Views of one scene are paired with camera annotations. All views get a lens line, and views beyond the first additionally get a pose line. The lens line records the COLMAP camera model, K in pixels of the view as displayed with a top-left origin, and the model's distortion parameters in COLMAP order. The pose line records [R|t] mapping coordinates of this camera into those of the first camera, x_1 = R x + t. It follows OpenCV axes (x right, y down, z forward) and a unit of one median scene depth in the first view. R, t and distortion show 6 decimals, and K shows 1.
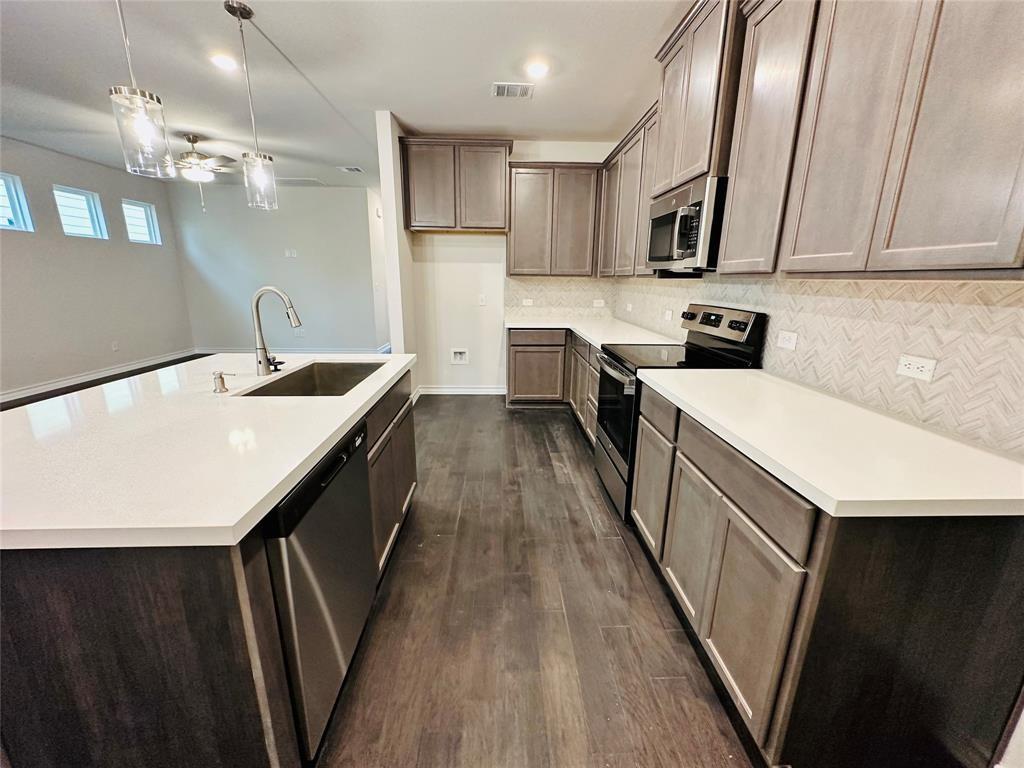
lens RADIAL K [[410.9, 0, 515.0], [0, 410.9, 380.8], [0, 0, 1]] dist [0.001396, -0.000433]
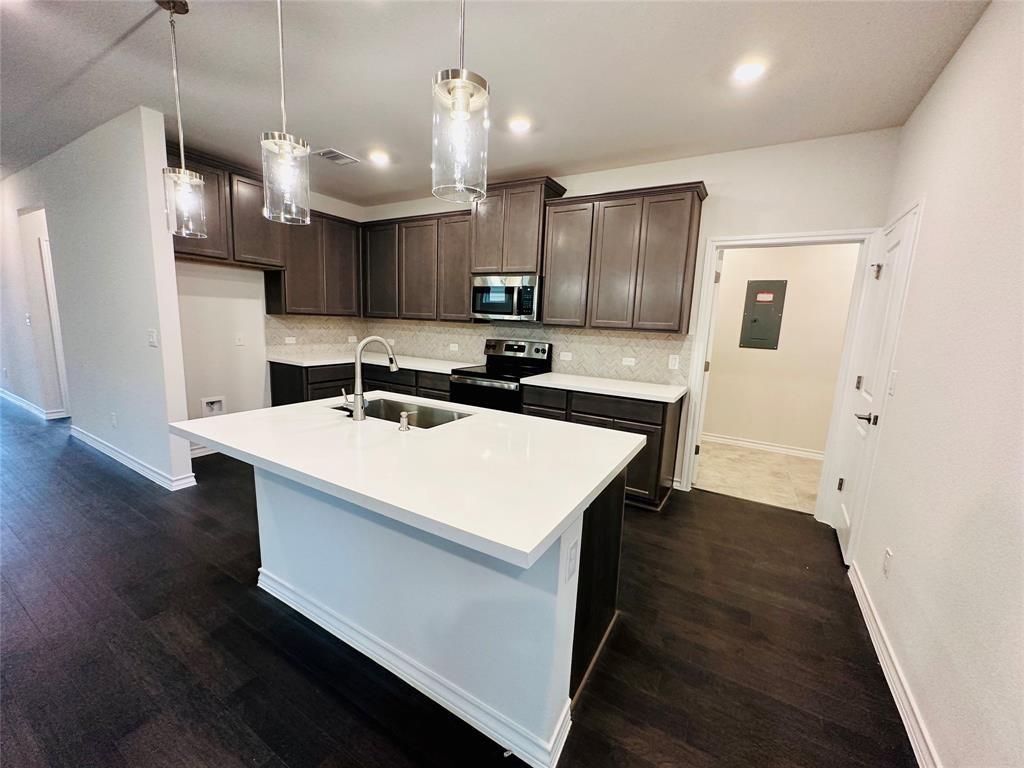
lens RADIAL K [[410.9, 0, 514.2], [0, 410.9, 386.5], [0, 0, 1]] dist [0.001396, -0.000433]
pose [[0.544464, -0.121784, 0.829896, -1.000216], [0.169147, 0.985019, 0.033576, -0.050404], [-0.821553, 0.122094, 0.556906, 0.061762]]
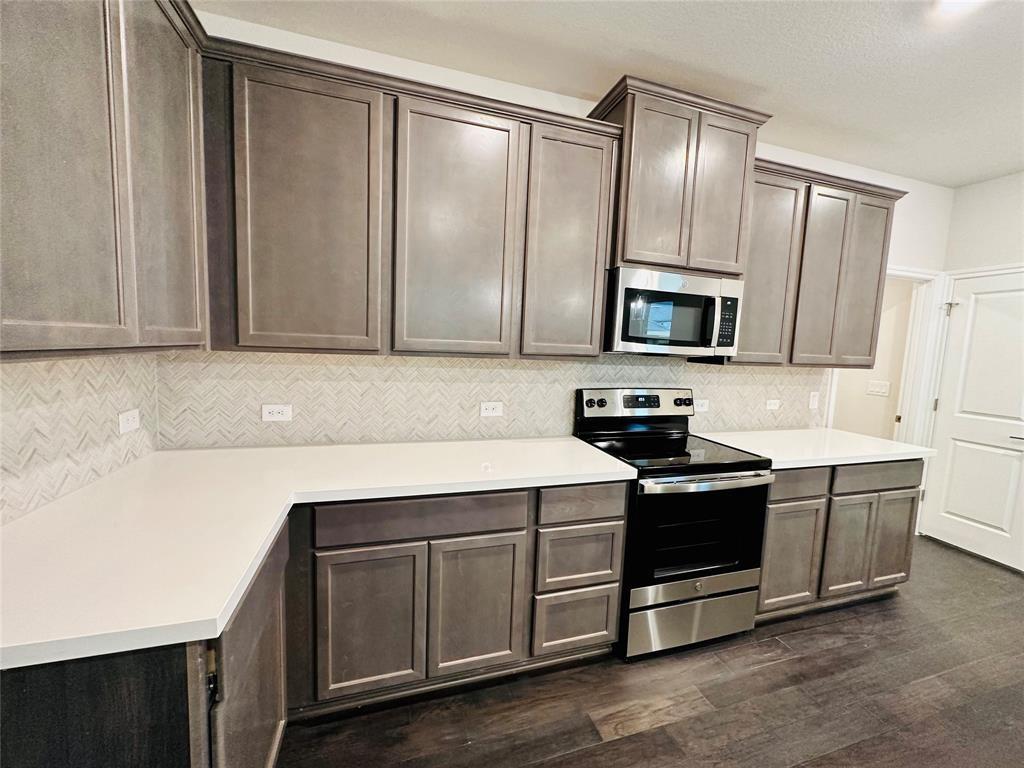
lens RADIAL K [[410.9, 0, 512.2], [0, 410.9, 385.1], [0, 0, 1]] dist [0.001396, -0.000433]
pose [[-0.265927, -0.117461, 0.956810, -0.390033], [0.194254, 0.965659, 0.172536, -0.428091], [-0.944218, 0.231746, -0.233977, 1.551103]]
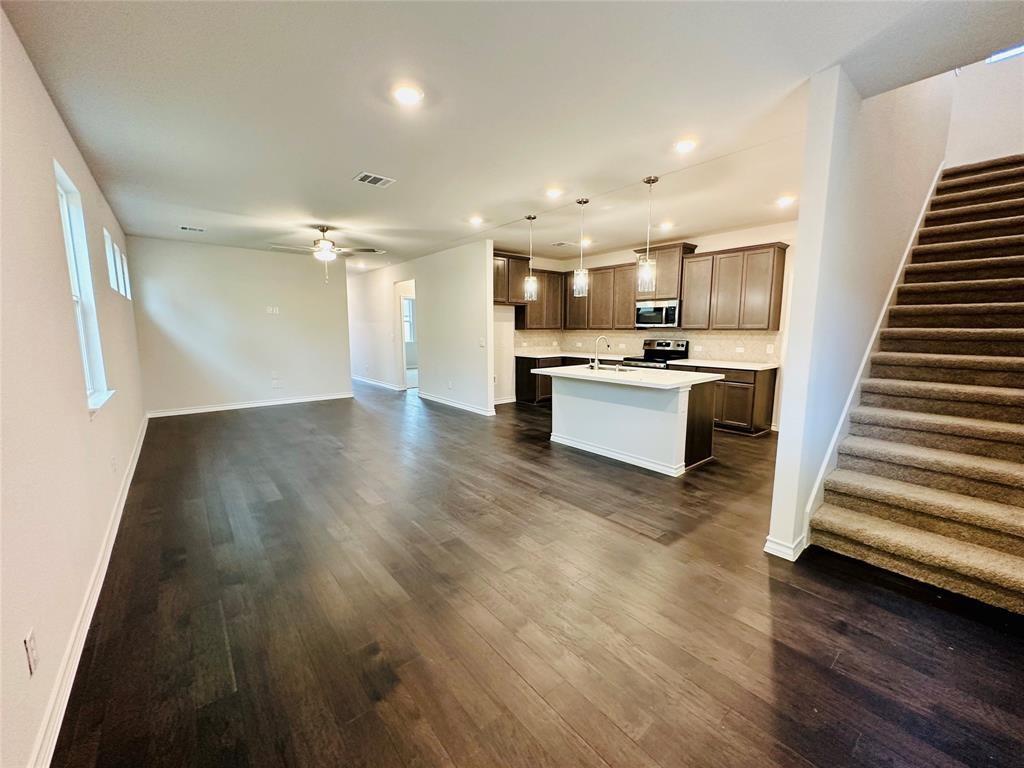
lens RADIAL K [[410.9, 0, 514.7], [0, 410.9, 382.9], [0, 0, 1]] dist [0.001396, -0.000433]
pose [[0.792944, -0.092376, 0.602251, -2.045254], [0.157118, 0.986012, -0.055627, 0.103890], [-0.588689, 0.138733, 0.796366, -0.585890]]
